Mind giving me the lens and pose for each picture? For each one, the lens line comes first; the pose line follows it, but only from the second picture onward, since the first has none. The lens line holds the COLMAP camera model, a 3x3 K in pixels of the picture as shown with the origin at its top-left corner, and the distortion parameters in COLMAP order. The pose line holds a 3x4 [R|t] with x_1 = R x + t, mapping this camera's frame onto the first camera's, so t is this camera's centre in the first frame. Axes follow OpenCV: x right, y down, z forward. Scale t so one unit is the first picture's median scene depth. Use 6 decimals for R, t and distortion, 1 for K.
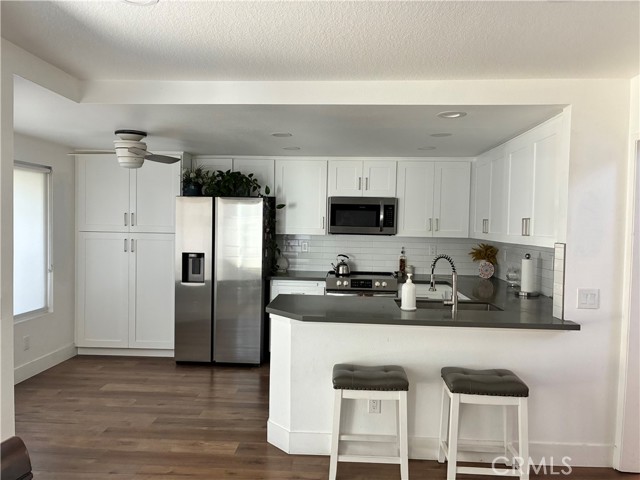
lens RADIAL K [[483.6, 0, 319.8], [0, 483.6, 244.0], [0, 0, 1]] dist [0.044743, -0.057536]
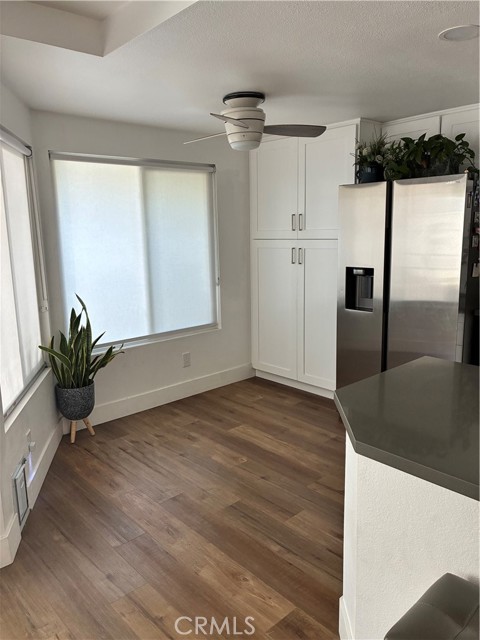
lens RADIAL K [[483.6, 0, 235.4], [0, 483.6, 316.7], [0, 0, 1]] dist [0.044743, -0.057536]
pose [[0.708420, 0.096520, -0.699160, 0.104052], [0.004042, 0.990034, 0.140772, -0.010965], [0.705779, -0.102551, 0.700970, 0.382891]]
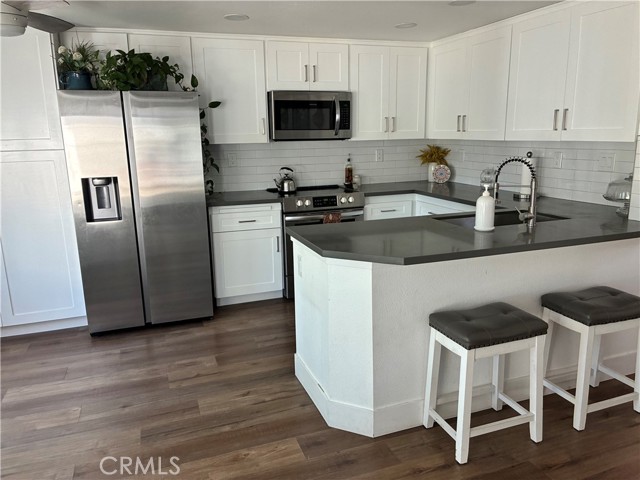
lens RADIAL K [[483.6, 0, 320.0], [0, 483.6, 245.1], [0, 0, 1]] dist [0.044743, -0.057536]
pose [[0.920750, -0.123114, 0.370220, -0.239671], [0.051845, 0.979102, 0.196652, -0.007191], [-0.386693, -0.161873, 0.907891, 0.250757]]
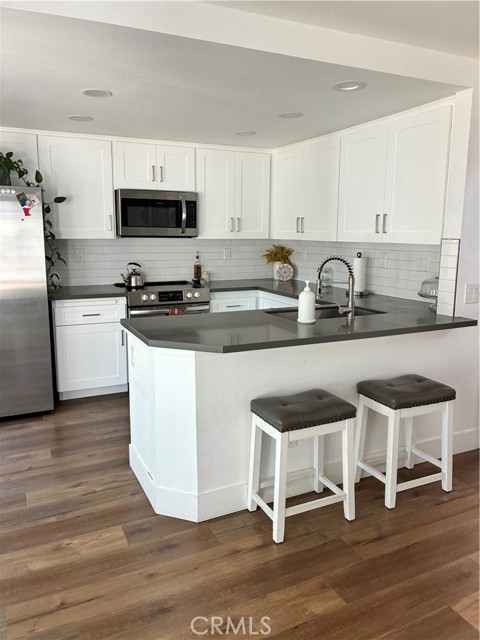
lens RADIAL K [[483.6, 0, 236.3], [0, 483.6, 315.6], [0, 0, 1]] dist [0.044743, -0.057536]
pose [[0.880221, -0.095461, 0.464863, -0.212714], [0.031393, 0.989126, 0.143678, -0.002188], [-0.473524, -0.111875, 0.873647, 0.208601]]
